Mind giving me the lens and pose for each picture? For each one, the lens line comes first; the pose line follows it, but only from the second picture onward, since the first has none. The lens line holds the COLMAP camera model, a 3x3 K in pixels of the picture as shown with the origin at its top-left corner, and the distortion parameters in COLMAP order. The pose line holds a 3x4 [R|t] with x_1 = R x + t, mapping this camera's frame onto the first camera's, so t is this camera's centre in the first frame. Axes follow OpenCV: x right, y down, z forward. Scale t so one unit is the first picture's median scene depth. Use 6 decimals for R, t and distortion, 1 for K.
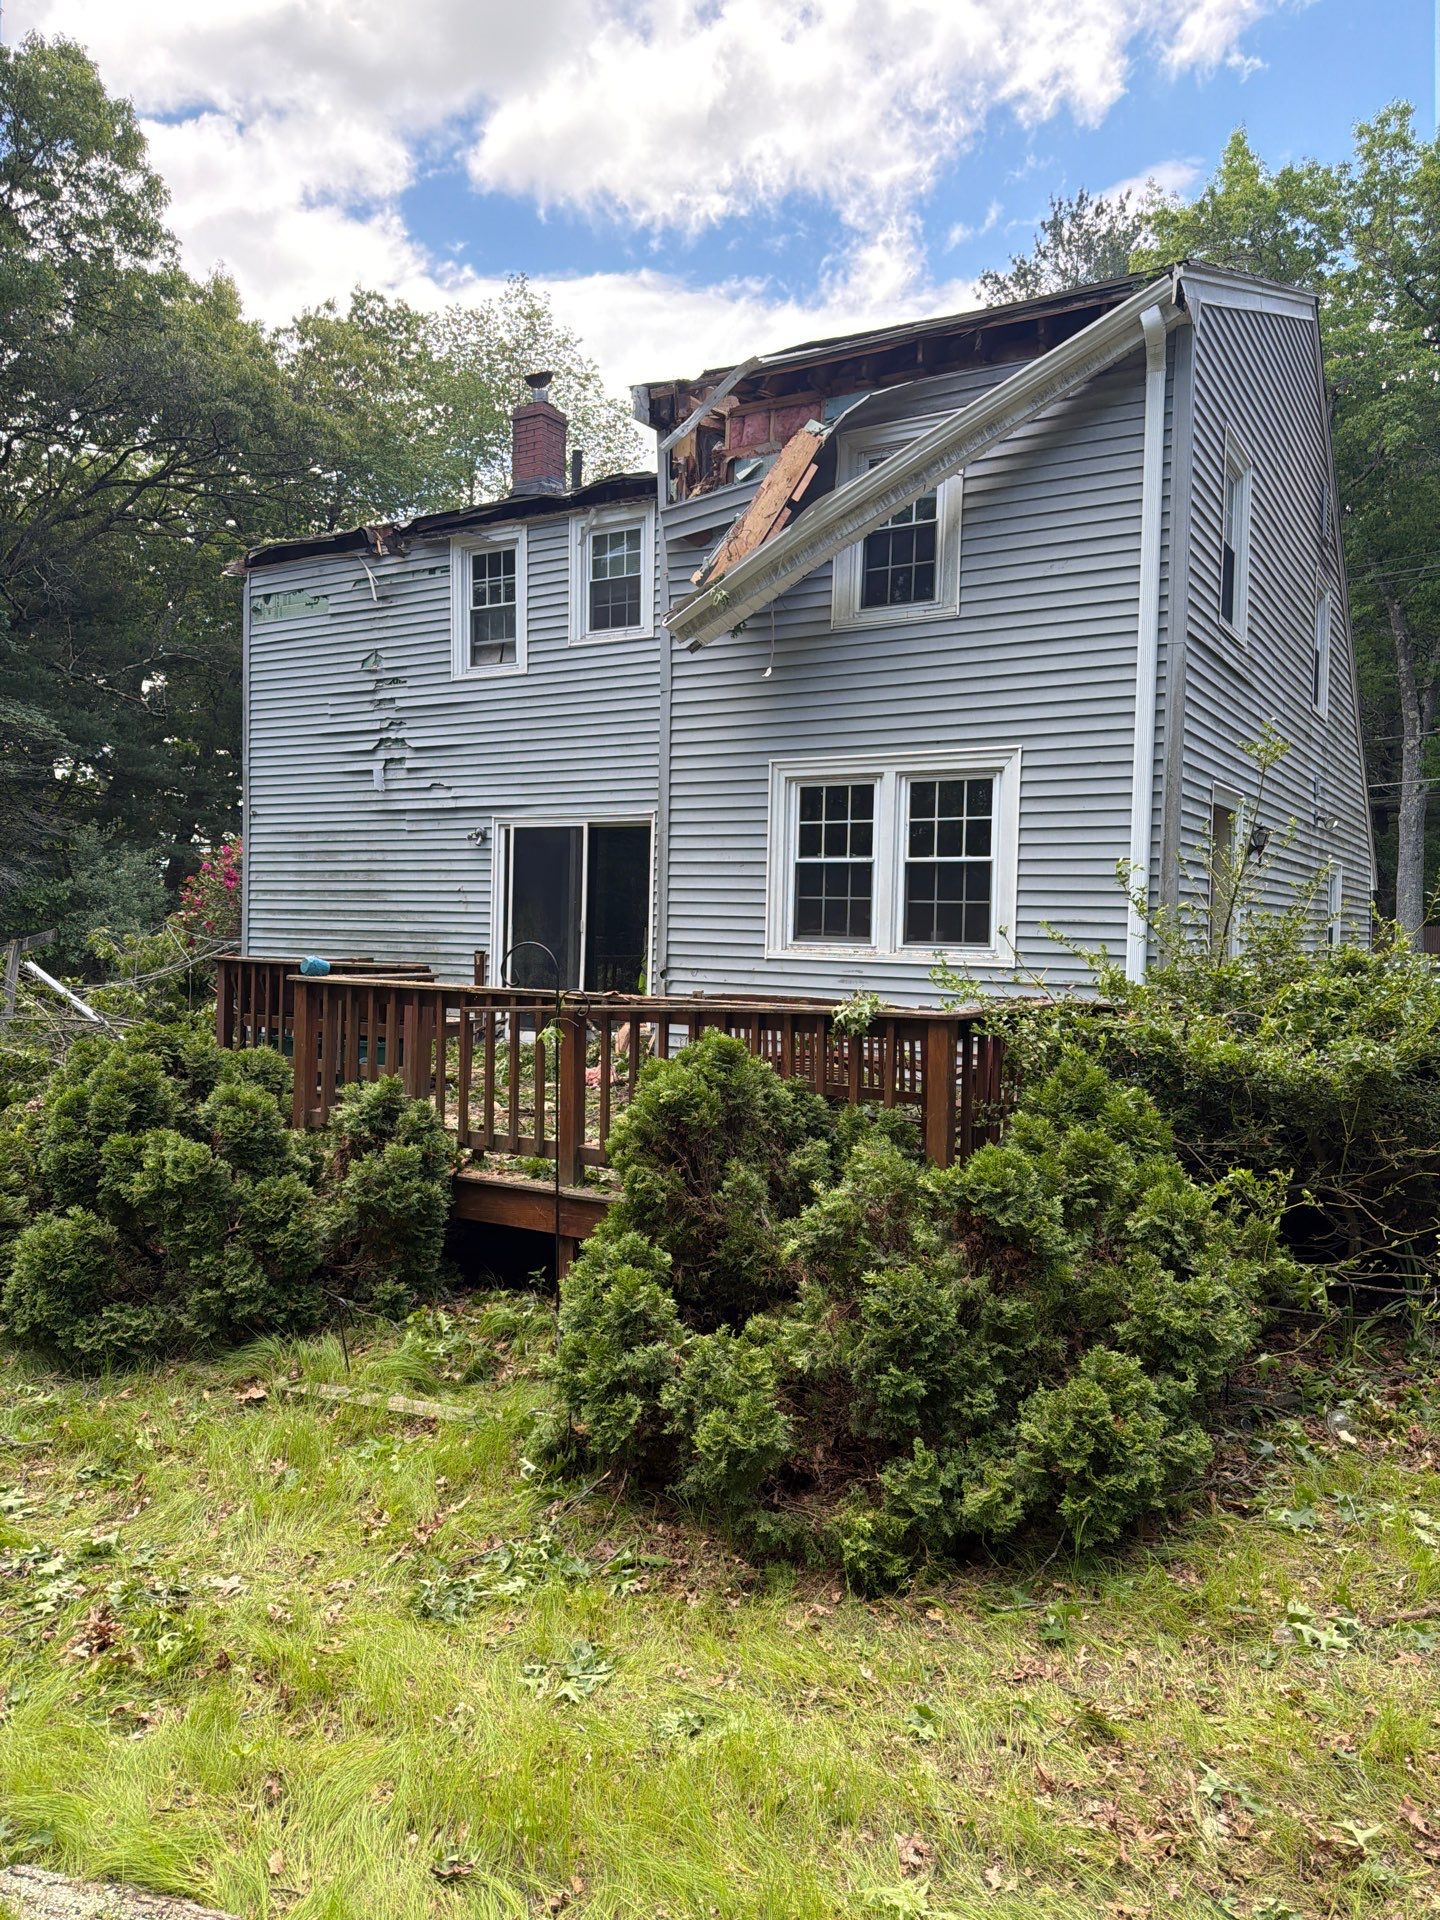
lens RADIAL K [[1332.0, 0, 733.2], [0, 1332.0, 971.9], [0, 0, 1]] dist [0.044166, -0.007831]
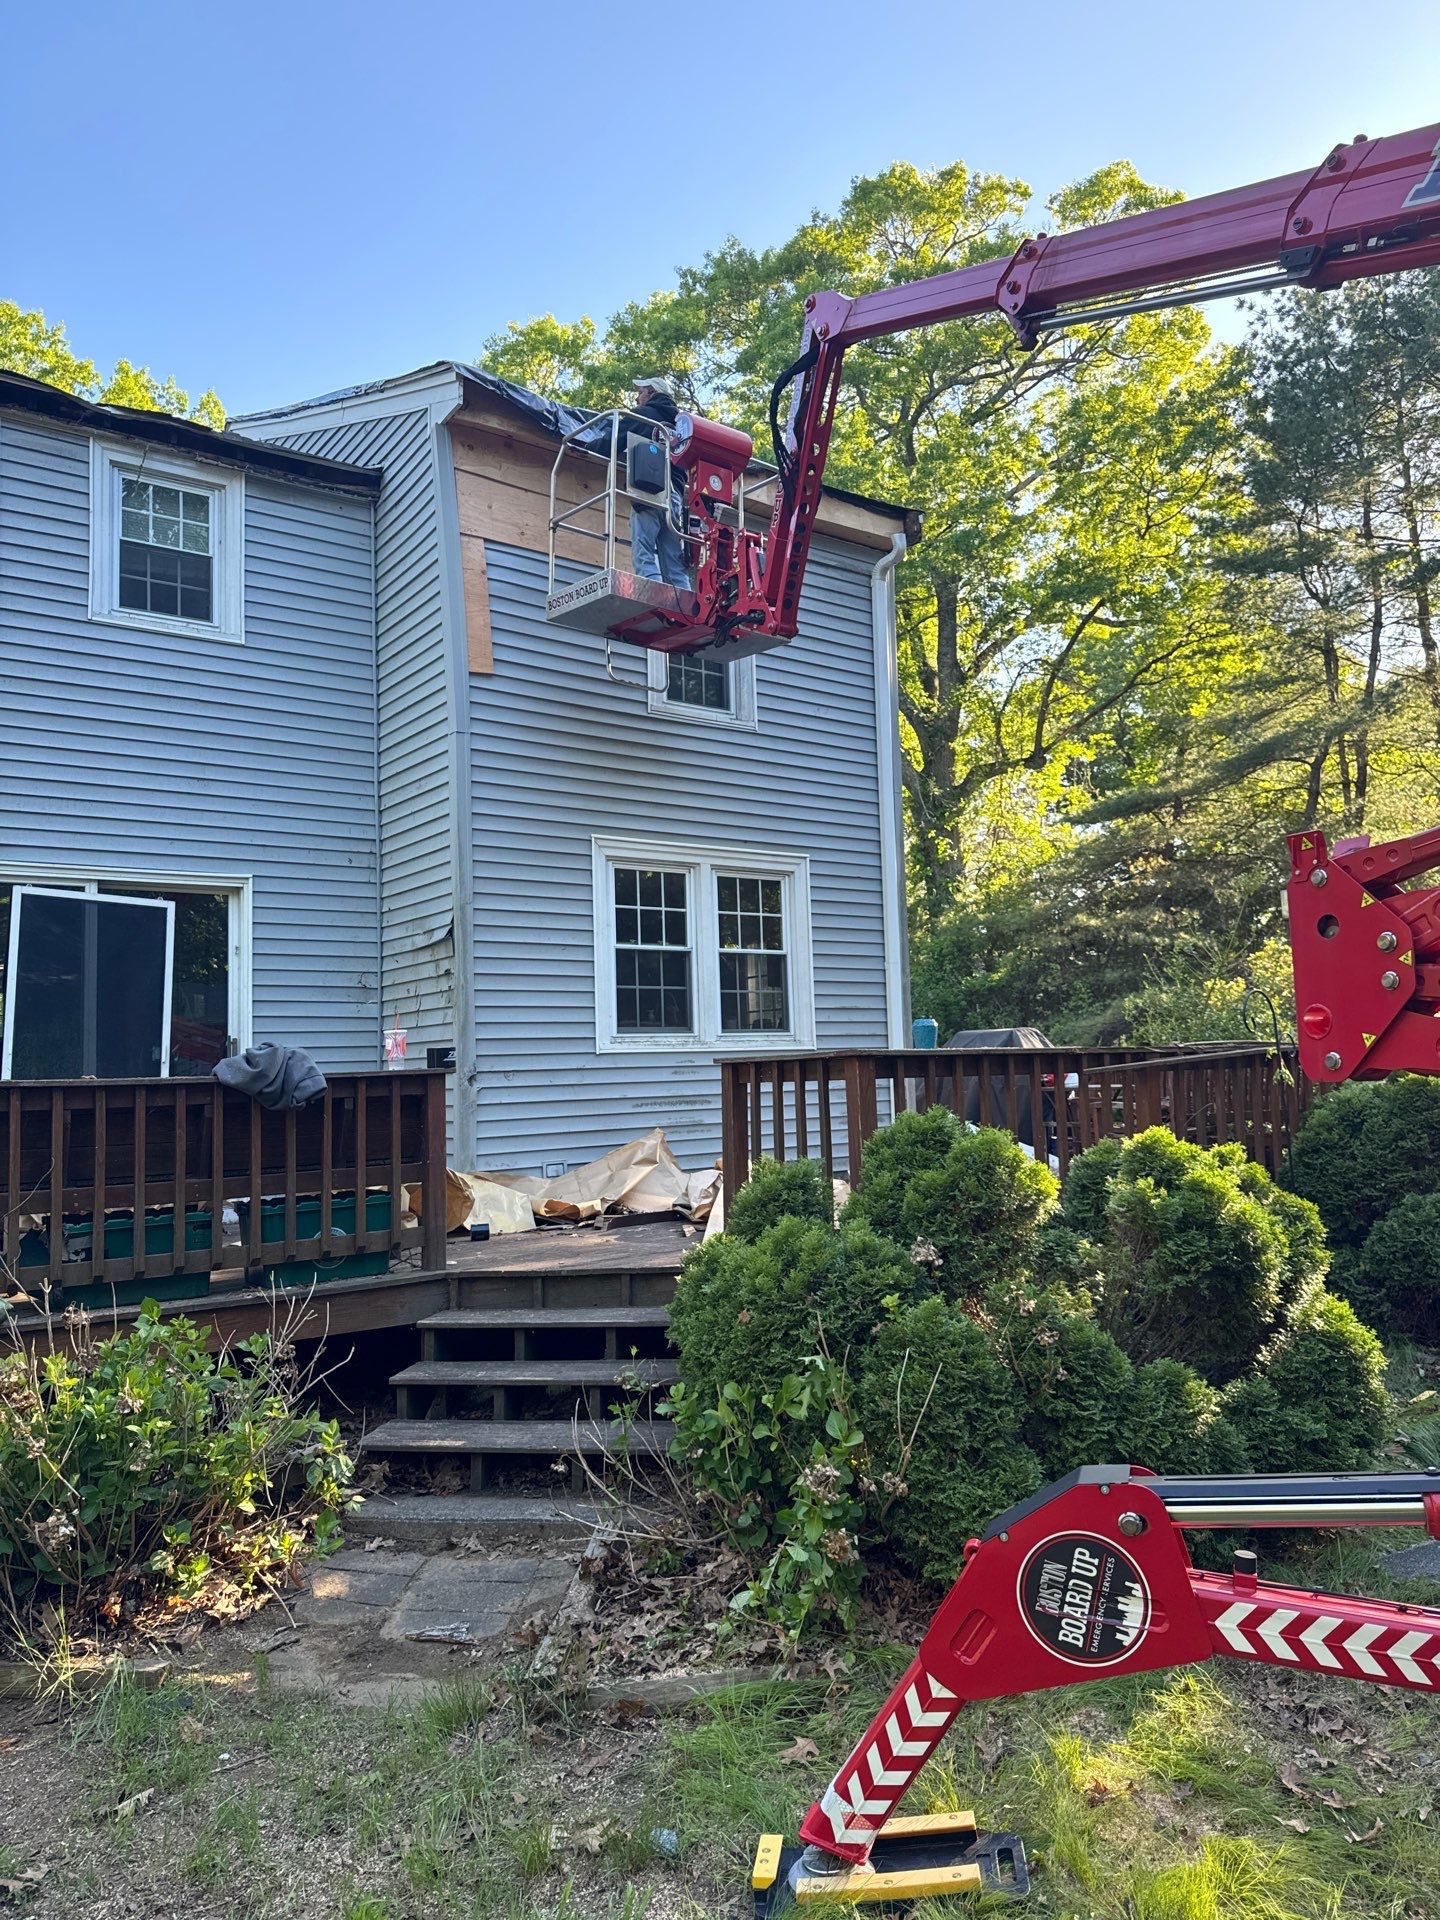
lens RADIAL K [[1349.5, 0, 736.1], [0, 1349.5, 949.7], [0, 0, 1]] dist [0.063868, -0.005003]
pose [[0.373112, 0.049738, 0.926452, -0.615468], [0.071570, 0.994044, -0.082190, 0.001401], [-0.925022, 0.096972, 0.367330, 0.449147]]
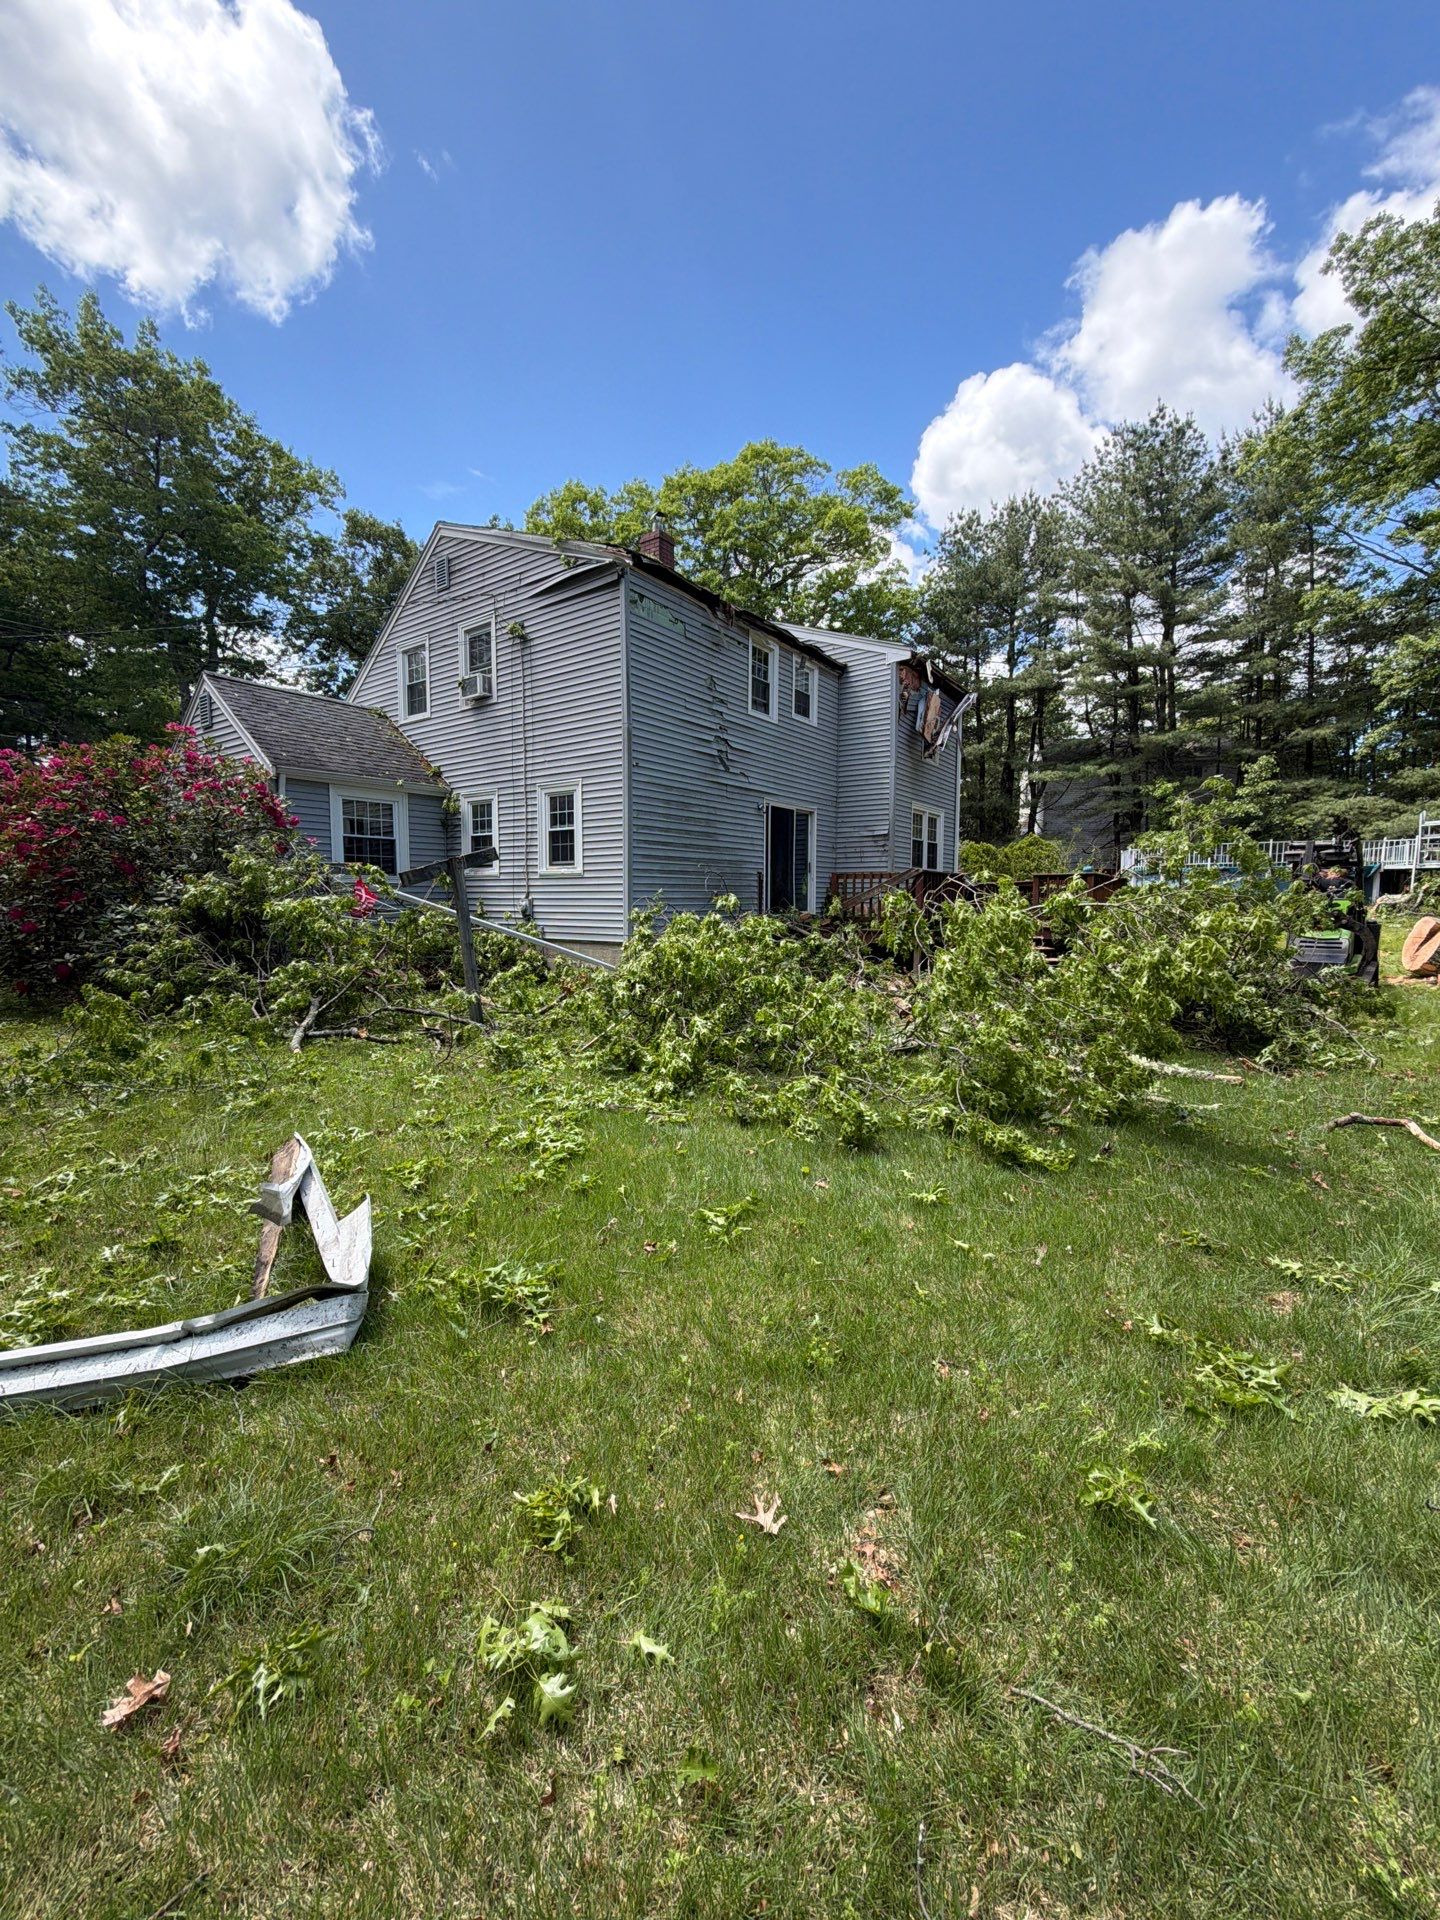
lens RADIAL K [[760.1, 0, 719.2], [0, 760.1, 959.7], [0, 0, 1]] dist [-0.002585, 0.000370]
pose [[0.082959, -0.102582, 0.991259, -1.258363], [0.035130, 0.994371, 0.099964, -0.002155], [-0.995934, 0.026530, 0.086096, 0.993631]]
